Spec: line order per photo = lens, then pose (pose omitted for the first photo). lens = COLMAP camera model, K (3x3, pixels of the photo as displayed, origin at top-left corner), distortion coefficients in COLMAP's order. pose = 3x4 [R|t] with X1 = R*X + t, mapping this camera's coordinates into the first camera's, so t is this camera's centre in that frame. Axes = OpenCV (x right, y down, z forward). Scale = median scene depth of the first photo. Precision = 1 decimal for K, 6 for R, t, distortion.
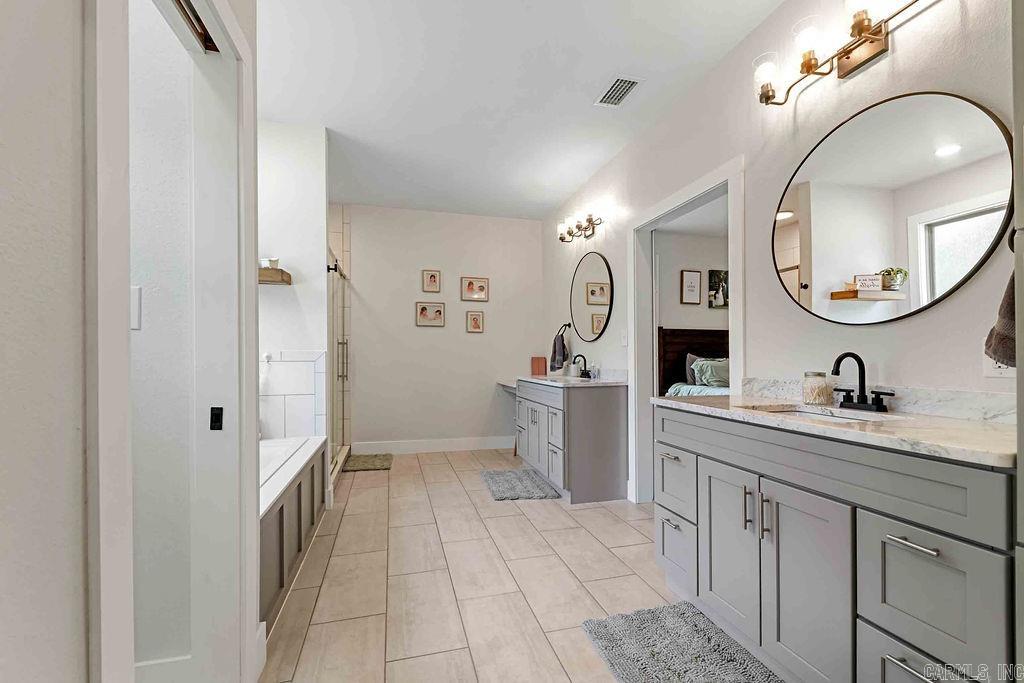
lens RADIAL K [[417.7, 0, 507.0], [0, 417.7, 350.8], [0, 0, 1]] dist [0.000614, 0.000065]
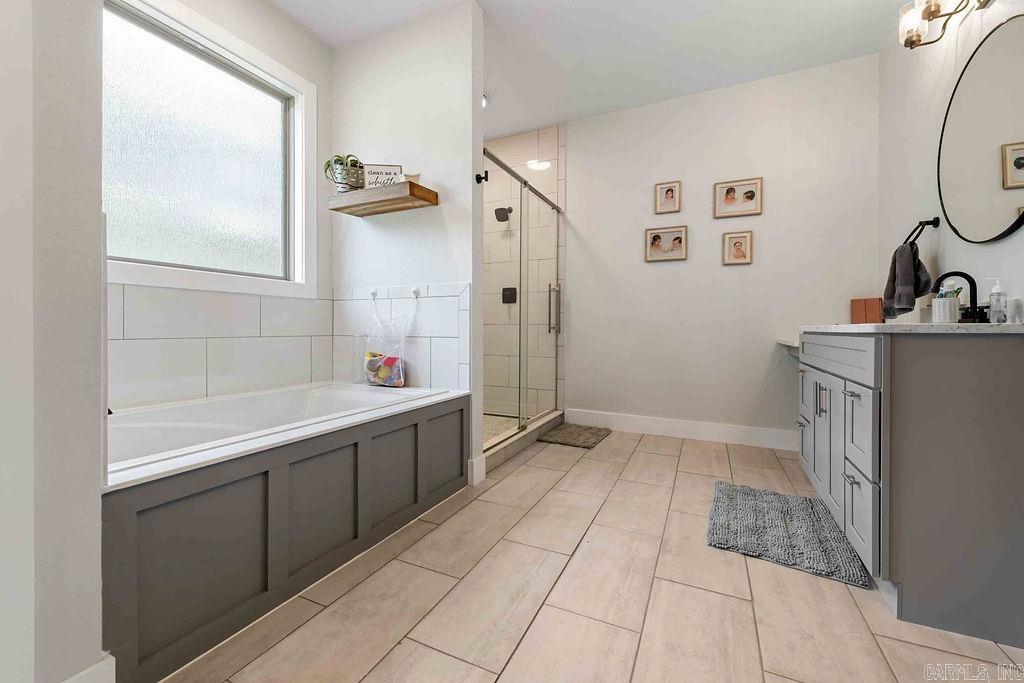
lens RADIAL K [[416.4, 0, 512.1], [0, 416.4, 328.0], [0, 0, 1]] dist [0.000640, -0.000287]
pose [[0.759584, 0.003158, -0.650402, 0.097382], [0.005005, 0.999930, 0.010700, 0.056794], [0.650390, -0.011383, 0.759515, 0.336070]]
